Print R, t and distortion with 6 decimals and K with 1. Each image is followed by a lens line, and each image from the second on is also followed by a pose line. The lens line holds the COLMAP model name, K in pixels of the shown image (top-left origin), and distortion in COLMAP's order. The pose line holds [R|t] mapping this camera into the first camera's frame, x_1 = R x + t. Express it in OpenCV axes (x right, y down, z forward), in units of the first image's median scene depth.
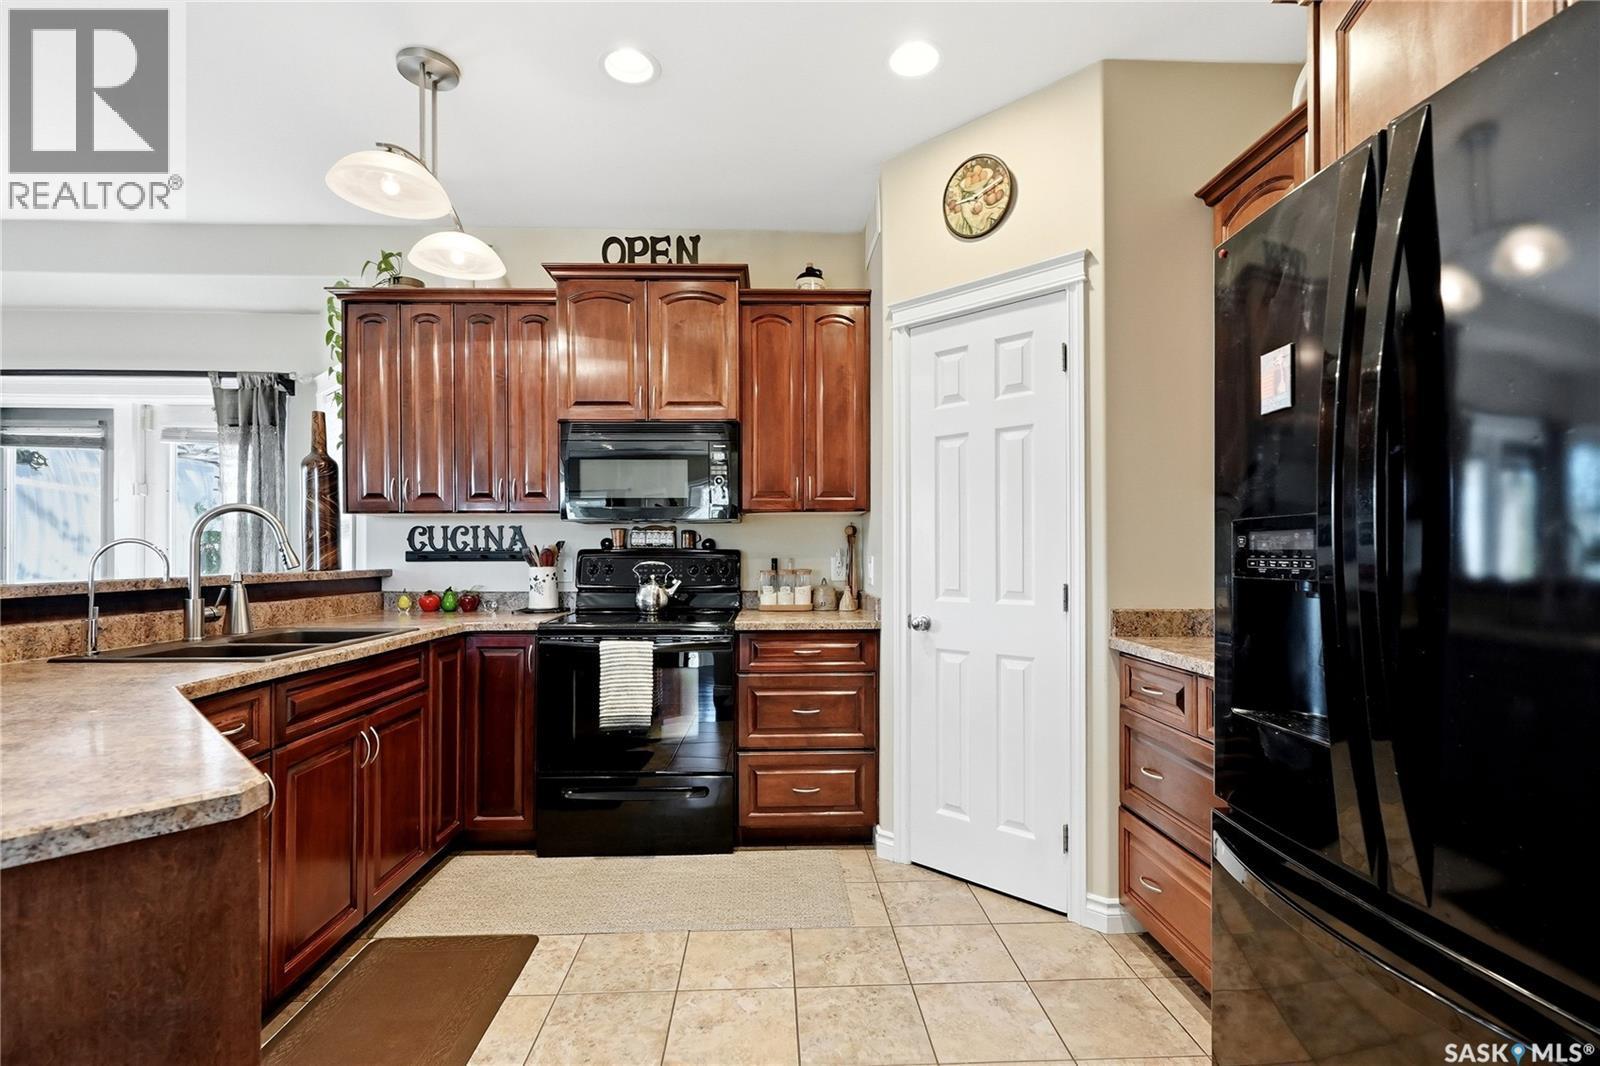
lens RADIAL K [[737.1, 0, 816.8], [0, 737.1, 547.6], [0, 0, 1]] dist [-0.003142, 0.002337]
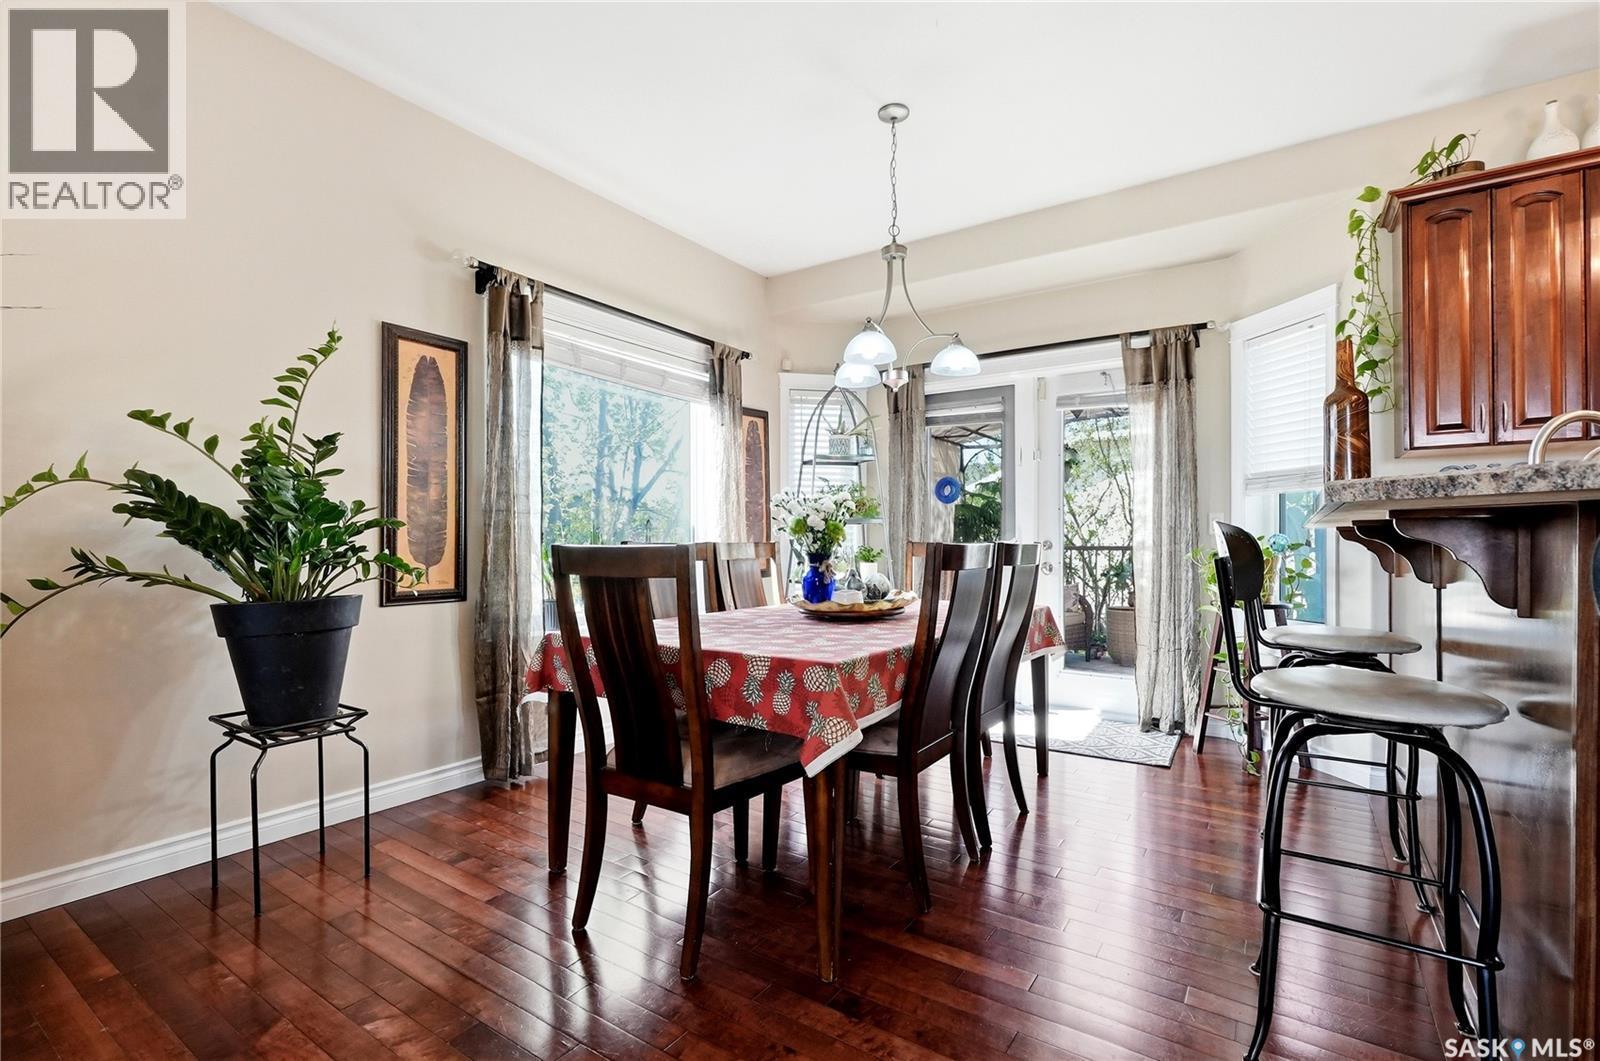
lens RADIAL K [[737.1, 0, 797.9], [0, 737.1, 543.9], [0, 0, 1]] dist [-0.003142, 0.002337]
pose [[0.802834, 0.003019, -0.596194, -0.702204], [0.003681, 0.999943, 0.010021, 0.053262], [0.596191, -0.010240, 0.802777, -0.126175]]
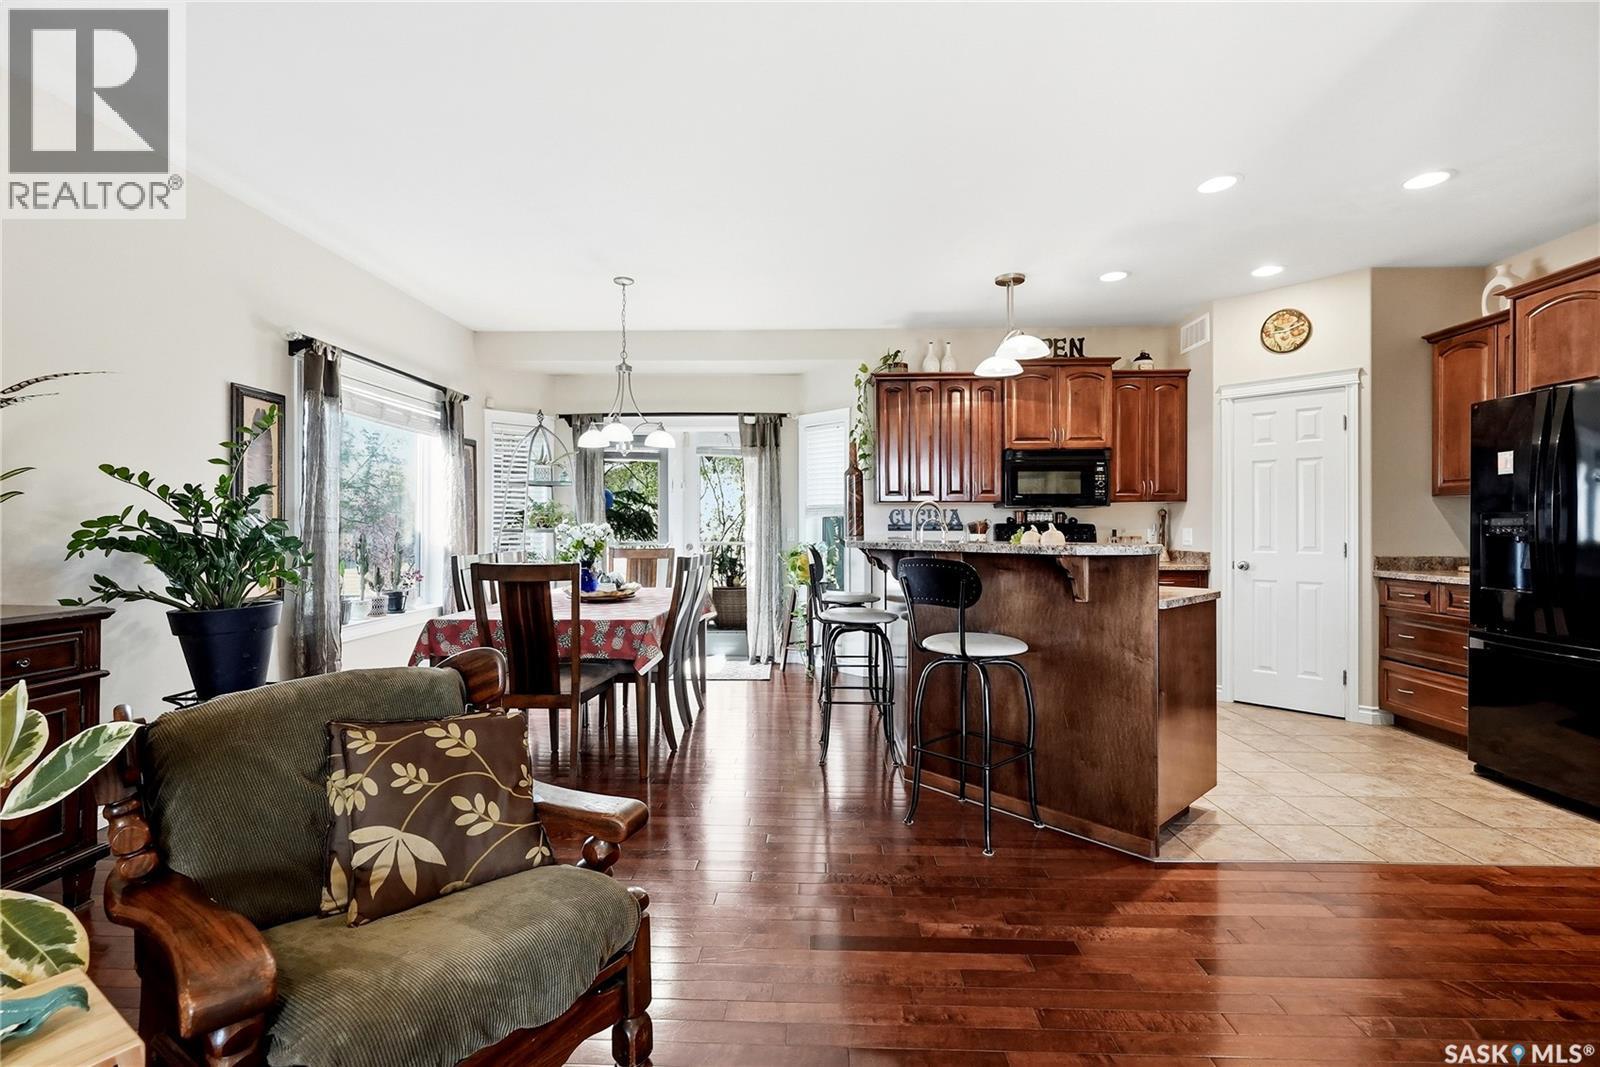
lens RADIAL K [[737.1, 0, 800.5], [0, 737.1, 523.0], [0, 0, 1]] dist [-0.003142, 0.002337]
pose [[0.997218, 0.003479, -0.074461, -0.696134], [-0.003335, 0.999992, 0.002058, -0.000766], [0.074468, -0.001804, 0.997222, -0.749954]]
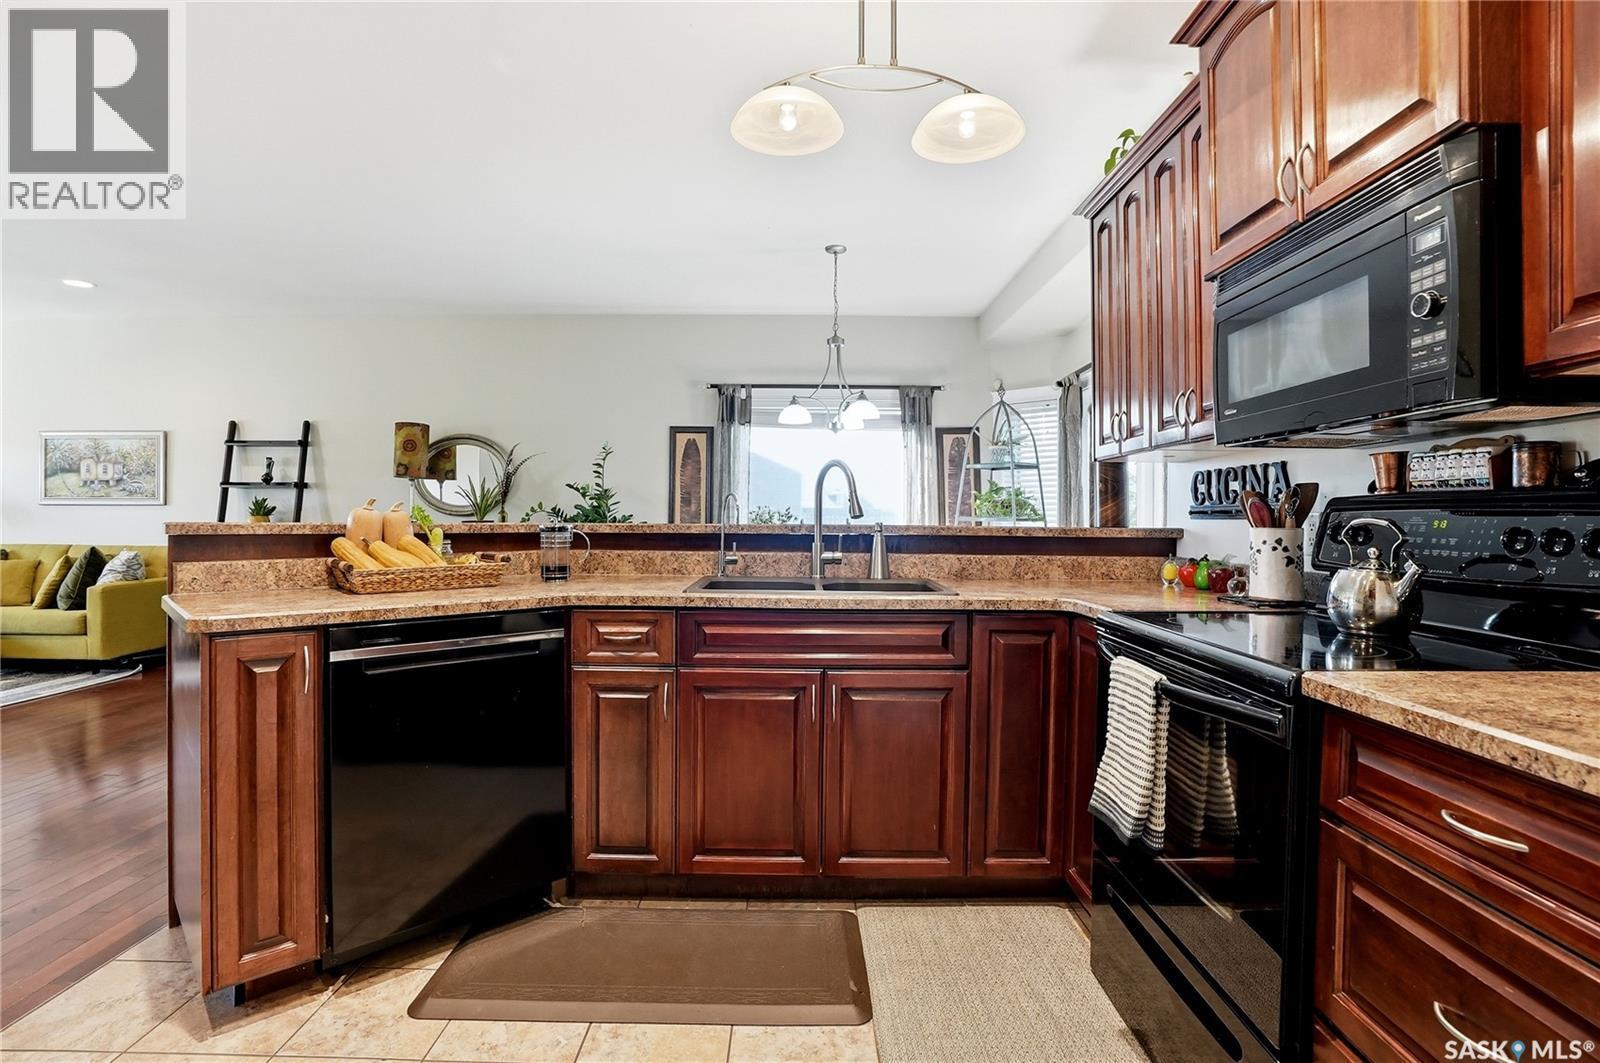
lens RADIAL K [[777.7, 0, 797.9], [0, 777.7, 519.1], [0, 0, 1]] dist [-0.032666, 0.000478]
pose [[-0.049811, 0.003483, -0.998753, 0.275936], [0.001342, 0.999993, 0.003420, 0.018037], [0.998758, -0.001170, -0.049815, 0.700270]]
